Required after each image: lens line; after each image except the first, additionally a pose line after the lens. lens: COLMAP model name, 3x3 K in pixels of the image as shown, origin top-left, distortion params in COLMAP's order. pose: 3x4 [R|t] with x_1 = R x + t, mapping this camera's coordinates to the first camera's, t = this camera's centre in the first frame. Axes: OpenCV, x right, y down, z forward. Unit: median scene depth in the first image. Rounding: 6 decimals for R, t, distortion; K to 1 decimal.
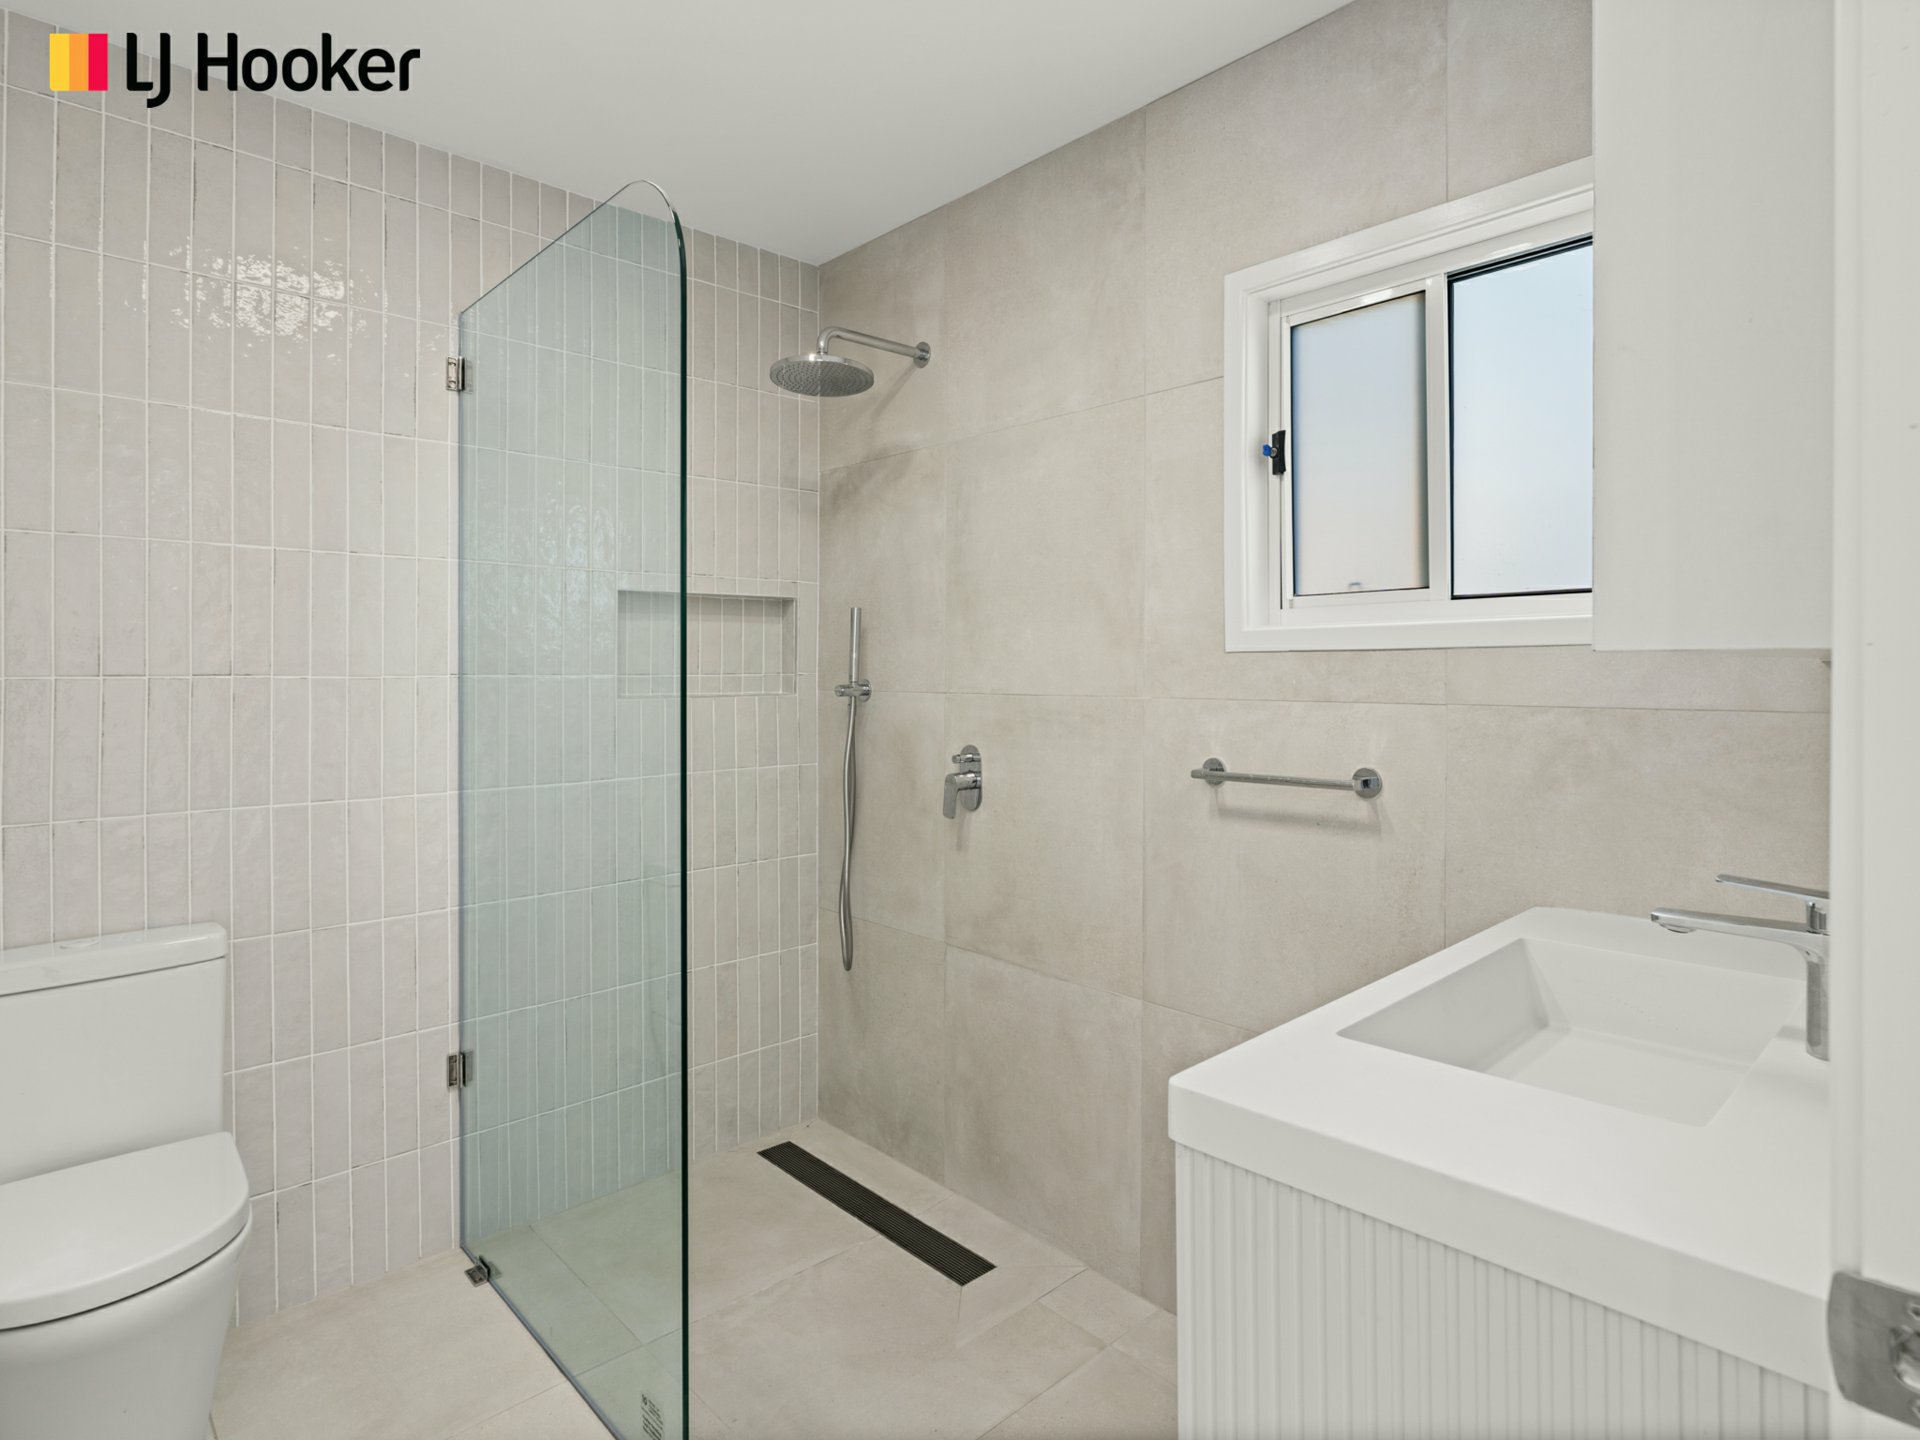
lens RADIAL K [[1014.9, 0, 967.2], [0, 1014.9, 663.7], [0, 0, 1]] dist [-0.000734, -0.000415]
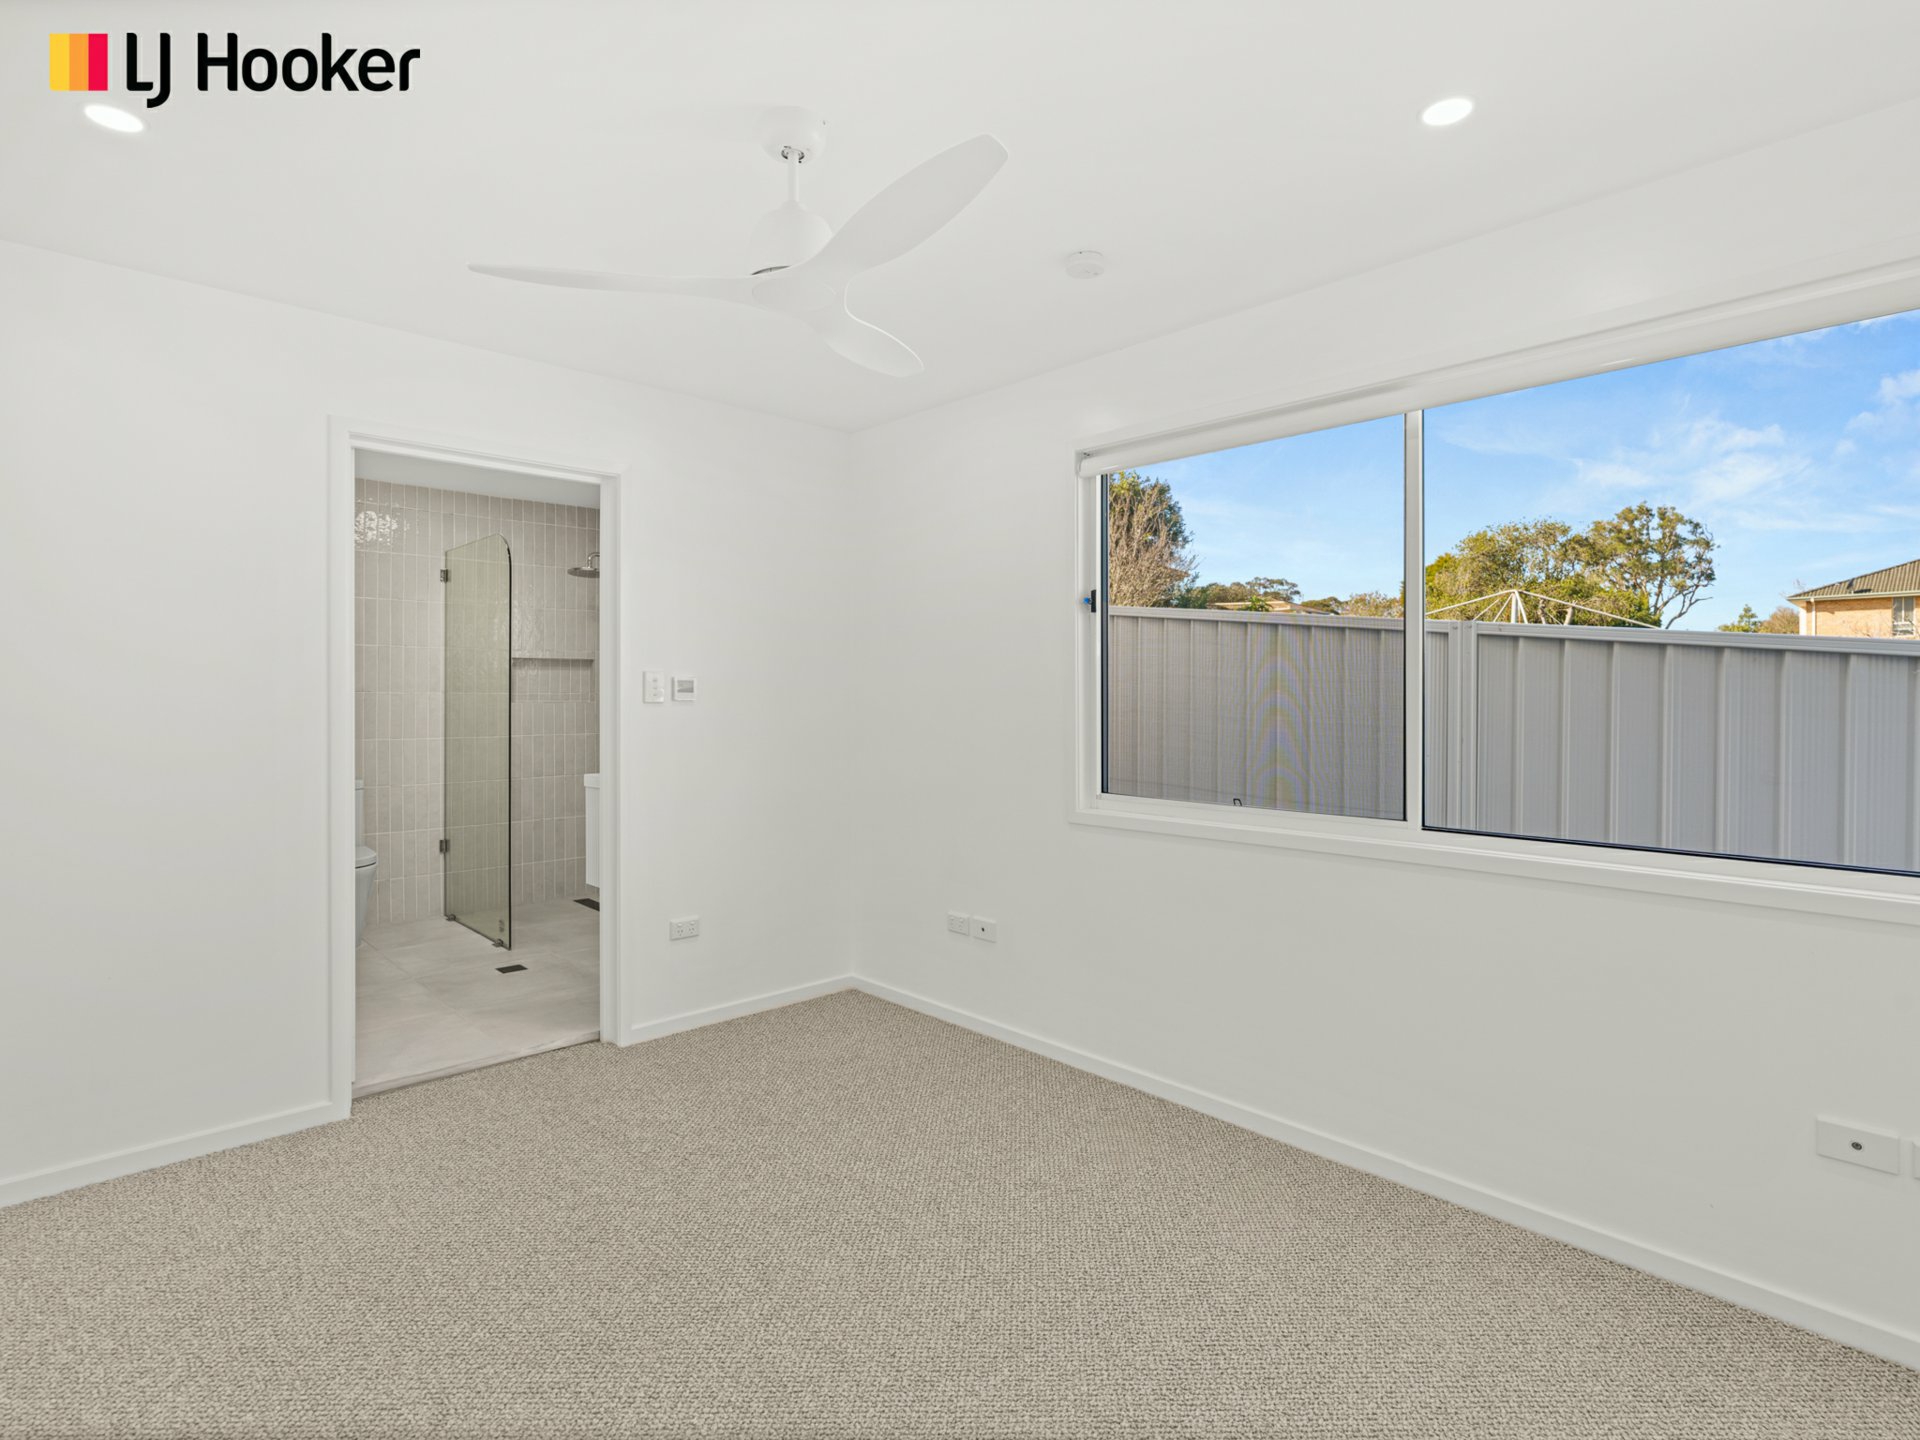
lens RADIAL K [[992.7, 0, 938.5], [0, 992.7, 696.4], [0, 0, 1]] dist [-0.001798, -0.000672]
pose [[0.999953, 0.007632, -0.005927, 0.765756], [-0.007583, 0.999938, 0.008173, -0.008580], [0.005989, -0.008128, 0.999949, -1.507600]]
